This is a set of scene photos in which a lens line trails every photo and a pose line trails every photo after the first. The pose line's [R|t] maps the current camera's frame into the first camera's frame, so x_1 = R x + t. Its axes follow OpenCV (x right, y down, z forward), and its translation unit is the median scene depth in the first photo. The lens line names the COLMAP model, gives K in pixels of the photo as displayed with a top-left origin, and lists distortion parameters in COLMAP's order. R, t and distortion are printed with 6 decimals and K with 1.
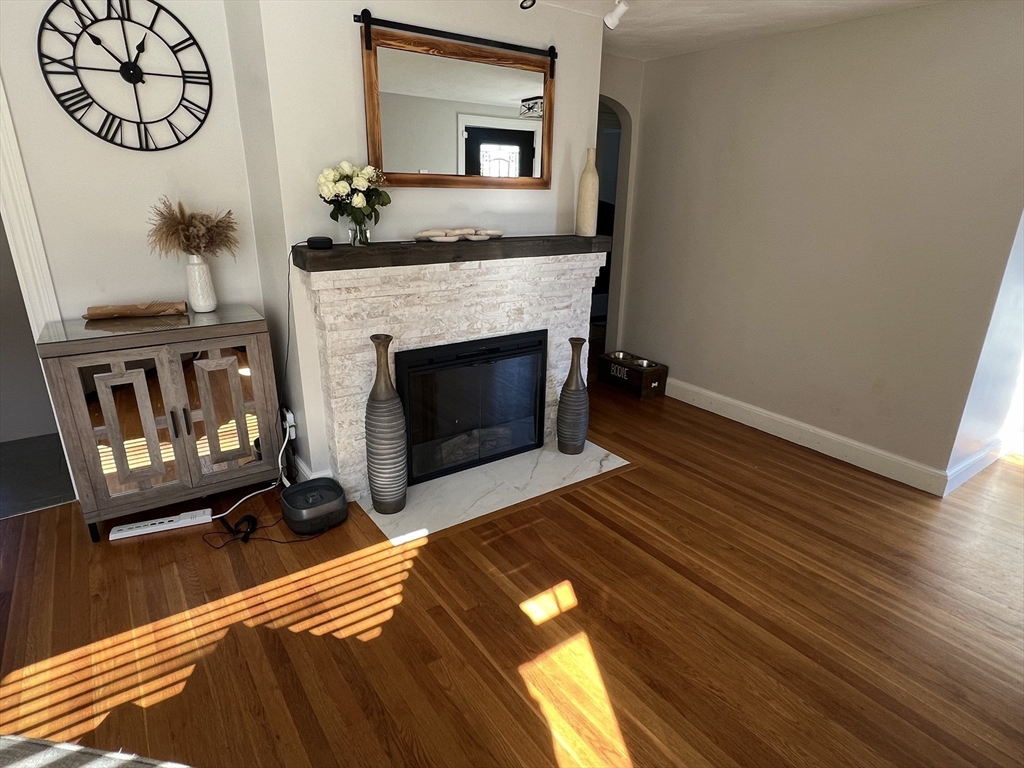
lens RADIAL K [[577.4, 0, 512.0], [0, 577.4, 384.0], [0, 0, 1]] dist [-0.001799, -0.000554]
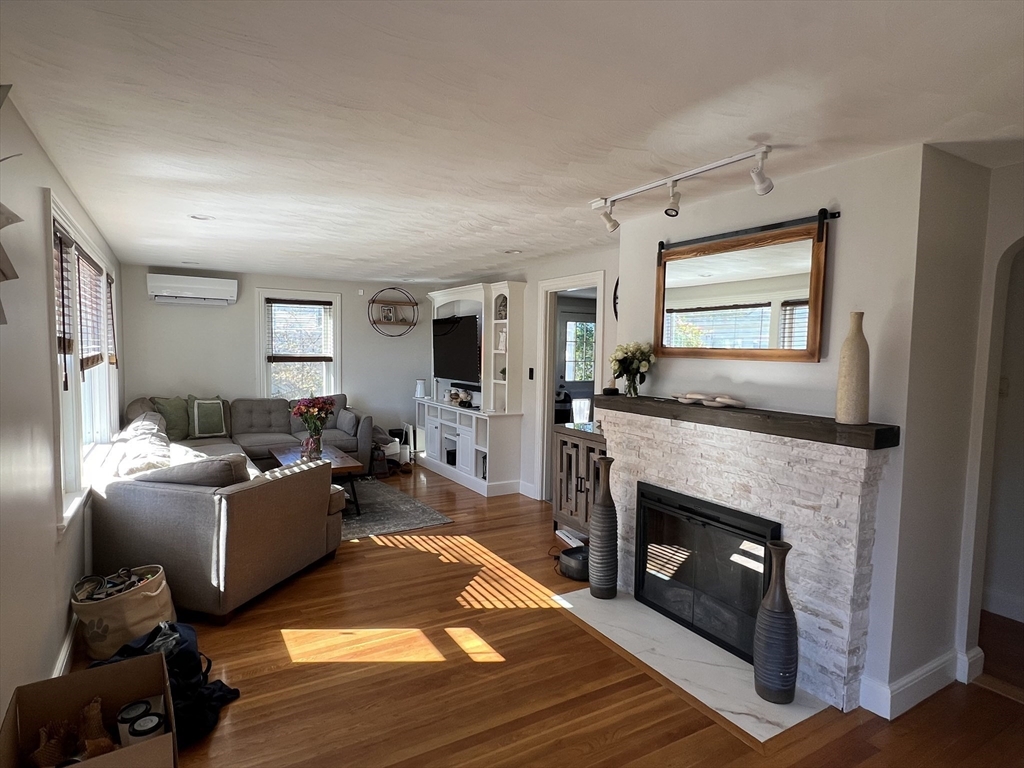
lens RADIAL K [[577.4, 0, 512.0], [0, 577.4, 384.0], [0, 0, 1]] dist [-0.001799, -0.000554]
pose [[-0.088523, 0.044220, -0.995092, 1.075750], [-0.339929, 0.937698, 0.071909, -0.251536], [0.936276, 0.344626, -0.067976, 0.755477]]
